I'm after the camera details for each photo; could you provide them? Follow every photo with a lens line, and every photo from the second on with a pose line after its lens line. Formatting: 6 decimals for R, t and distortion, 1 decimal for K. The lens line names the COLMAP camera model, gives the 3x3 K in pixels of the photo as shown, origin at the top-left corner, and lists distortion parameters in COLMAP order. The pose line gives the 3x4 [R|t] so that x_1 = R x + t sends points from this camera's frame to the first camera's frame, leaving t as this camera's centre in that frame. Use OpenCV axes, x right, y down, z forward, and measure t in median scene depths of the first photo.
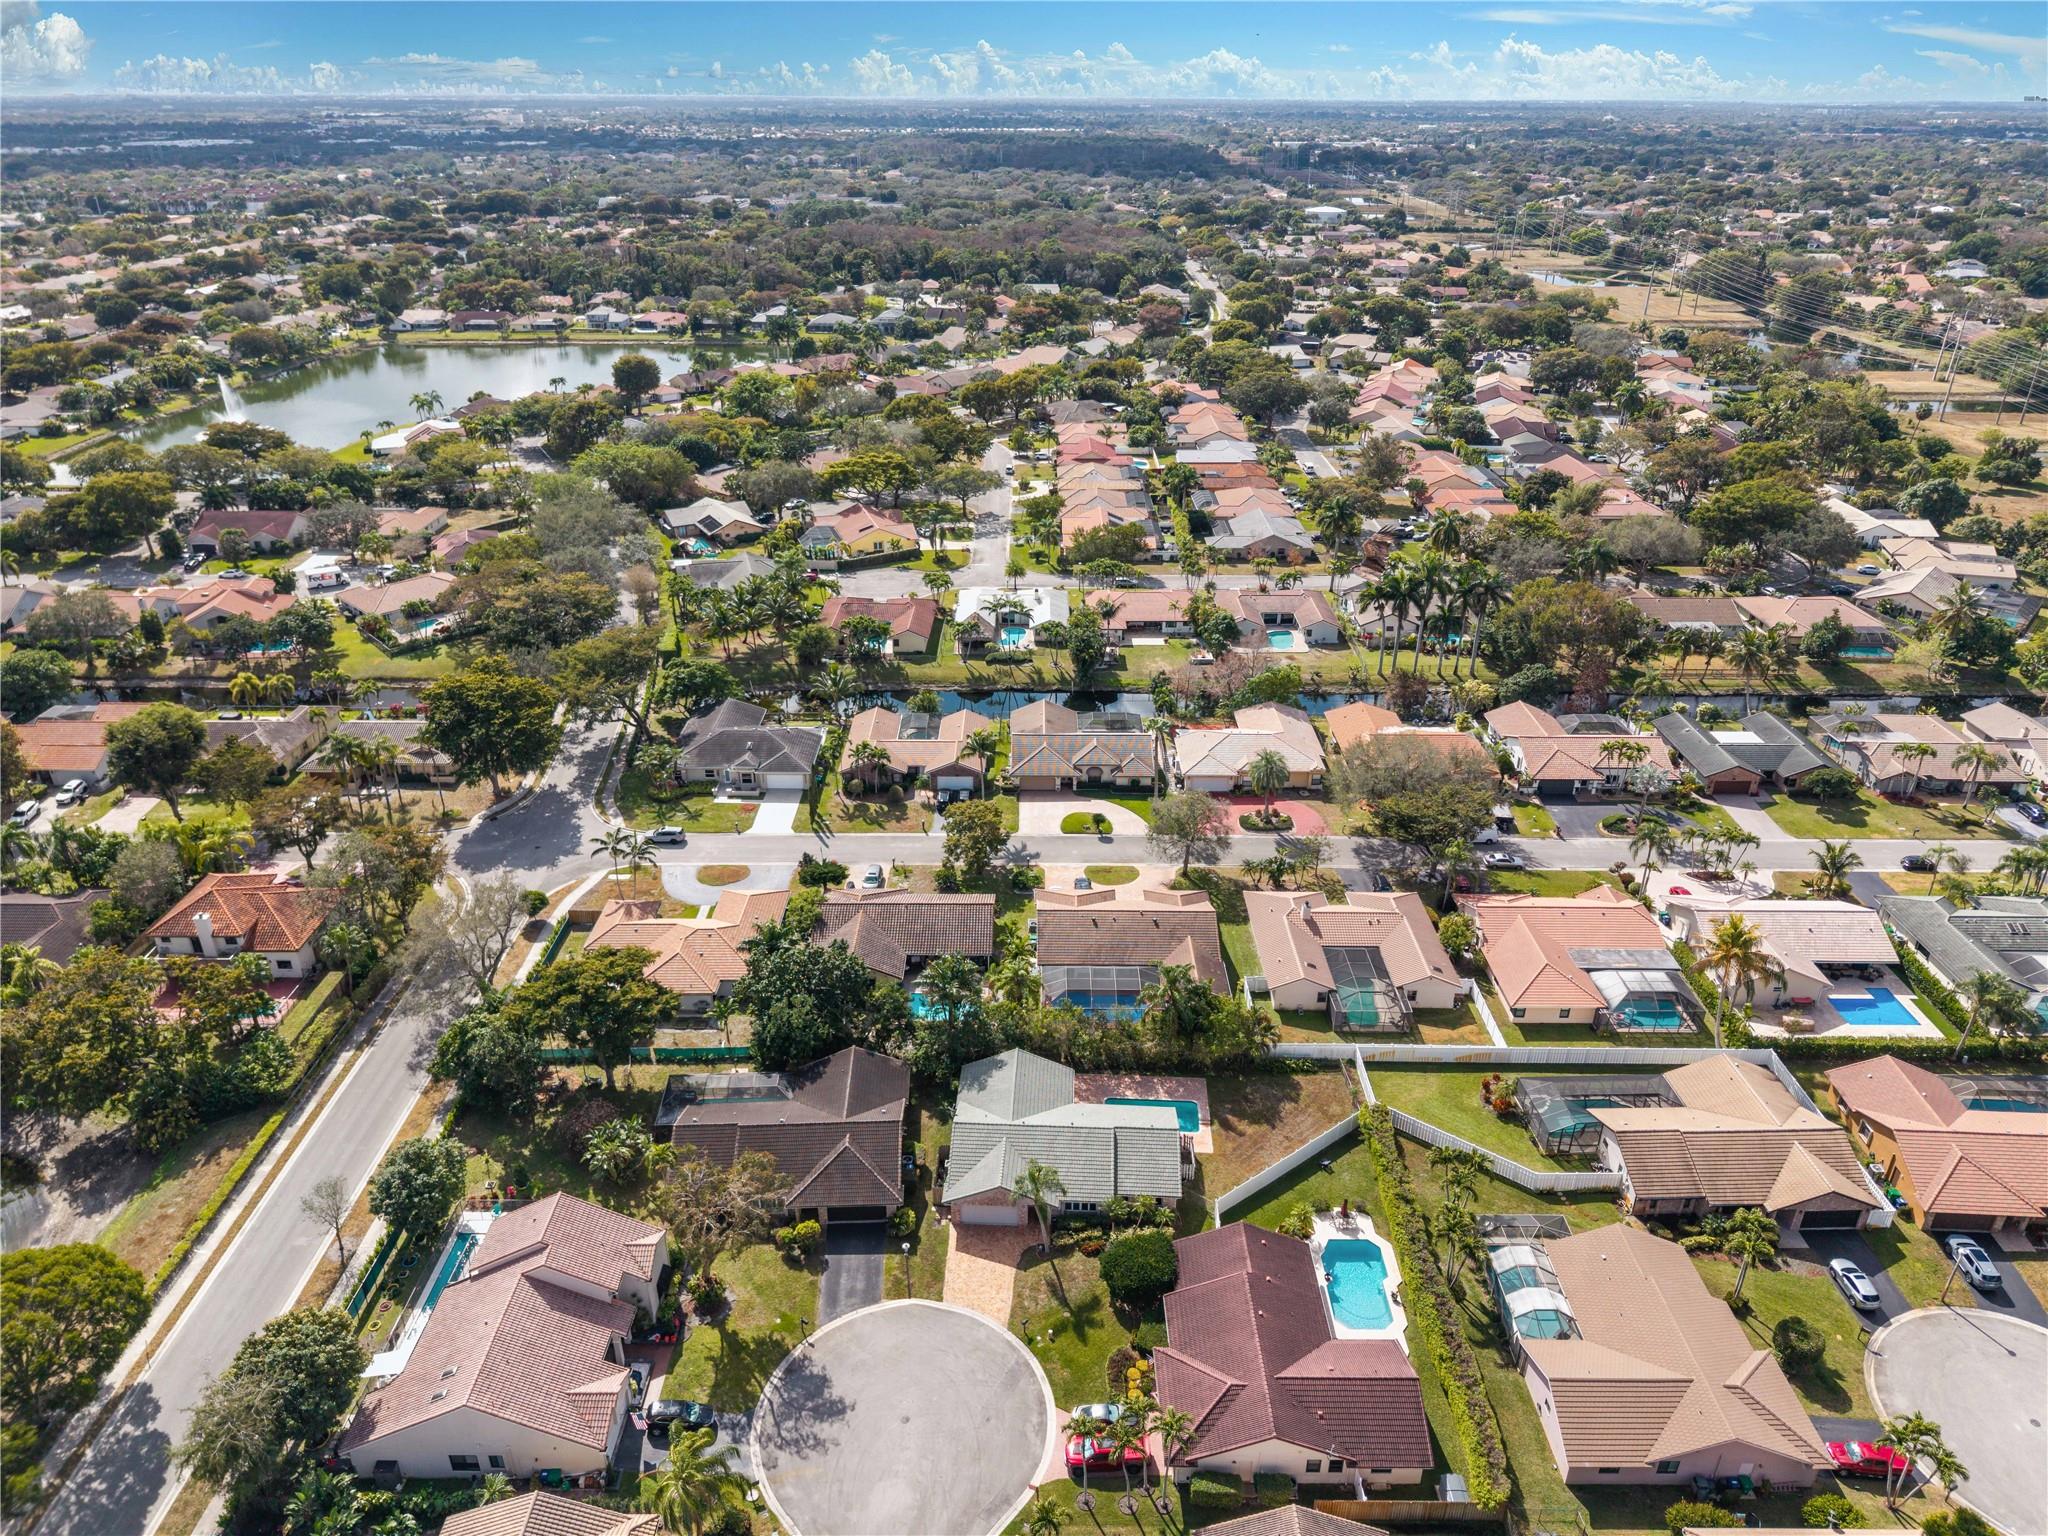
lens RADIAL K [[1270.5, 0, 1071.3], [0, 1270.5, 771.3], [0, 0, 1]] dist [0.011760, -0.002435]
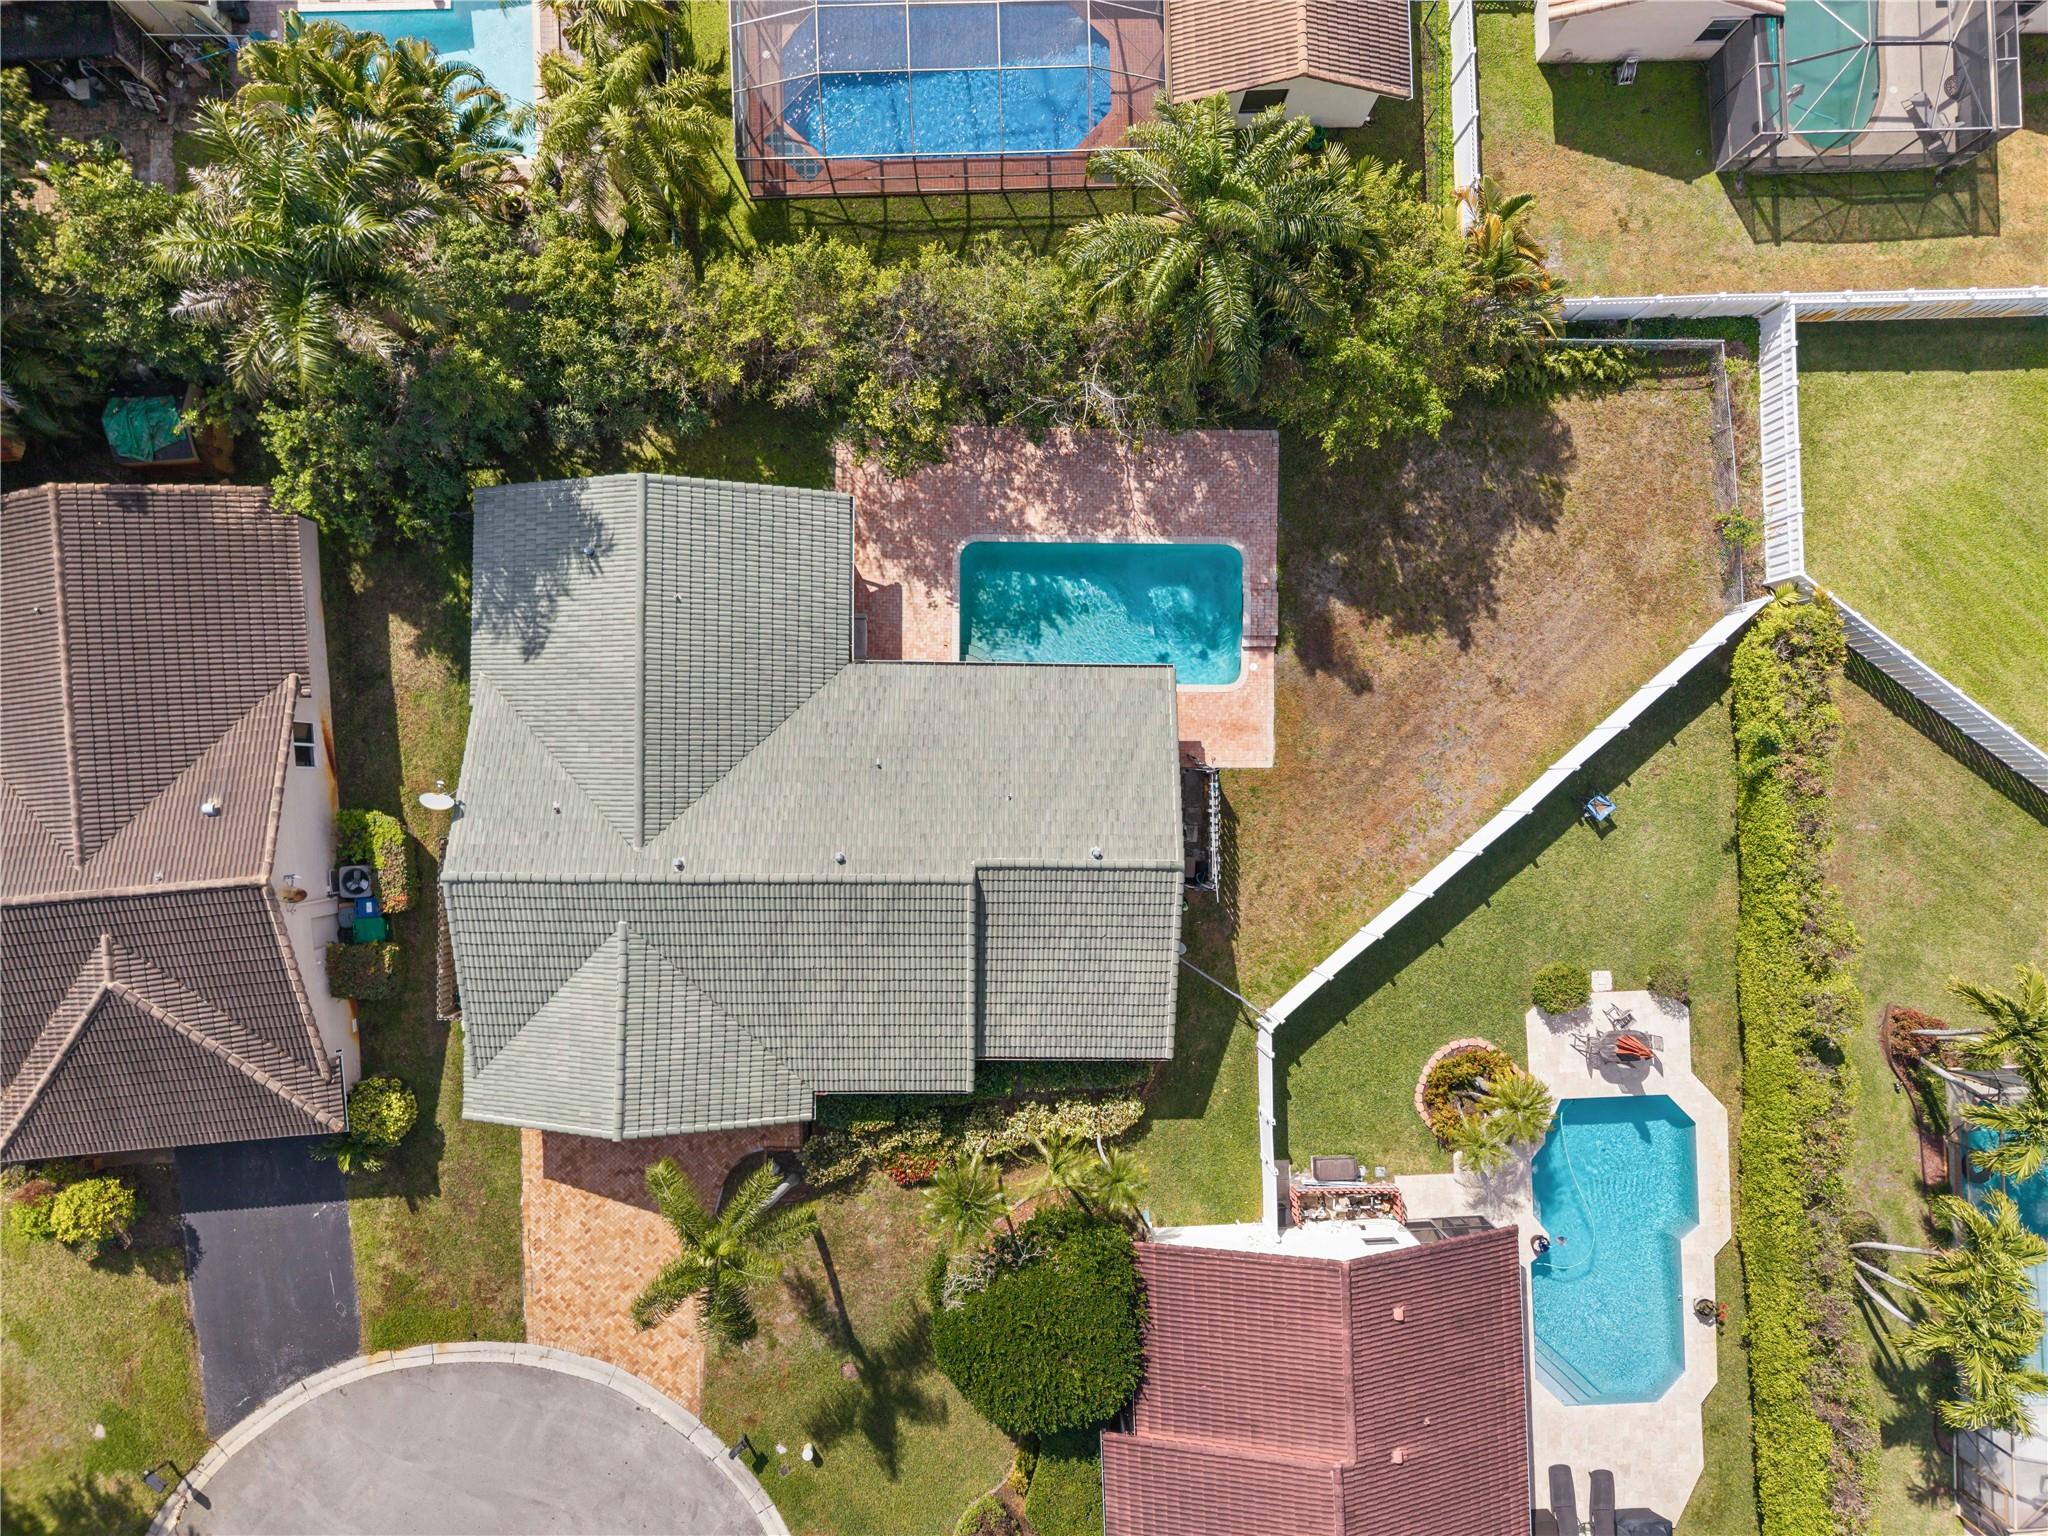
lens RADIAL K [[1270.5, 0, 1071.3], [0, 1270.5, 771.3], [0, 0, 1]] dist [0.011760, -0.002435]
pose [[0.999890, -0.014225, 0.004269, 0.056298], [0.002671, 0.454995, 0.890490, -0.003330], [-0.014610, -0.890380, 0.454983, 0.857576]]
